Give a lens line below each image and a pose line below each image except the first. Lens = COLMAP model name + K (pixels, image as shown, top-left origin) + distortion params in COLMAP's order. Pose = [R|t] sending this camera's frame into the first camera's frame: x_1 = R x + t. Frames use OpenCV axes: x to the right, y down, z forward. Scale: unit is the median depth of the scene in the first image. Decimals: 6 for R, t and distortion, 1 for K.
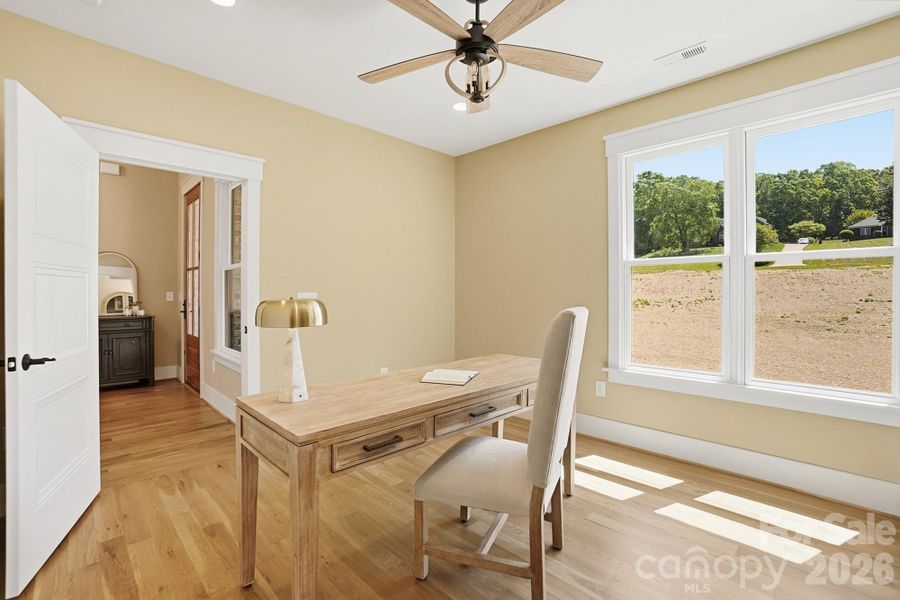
lens RADIAL K [[397.6, 0, 445.6], [0, 397.6, 294.6], [0, 0, 1]] dist [-0.062414, 0.021923]
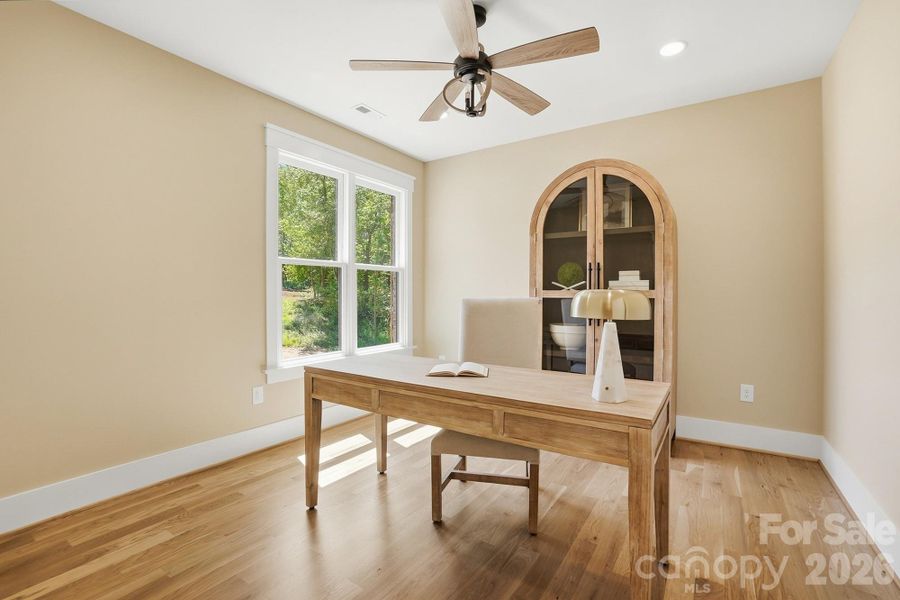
lens RADIAL K [[397.6, 0, 445.6], [0, 397.6, 294.6], [0, 0, 1]] dist [-0.062414, 0.021923]
pose [[-0.168370, -0.004271, 0.985715, -0.592271], [0.006723, 0.999962, 0.005481, 0.003798], [-0.985701, 0.007550, -0.168335, 0.739919]]
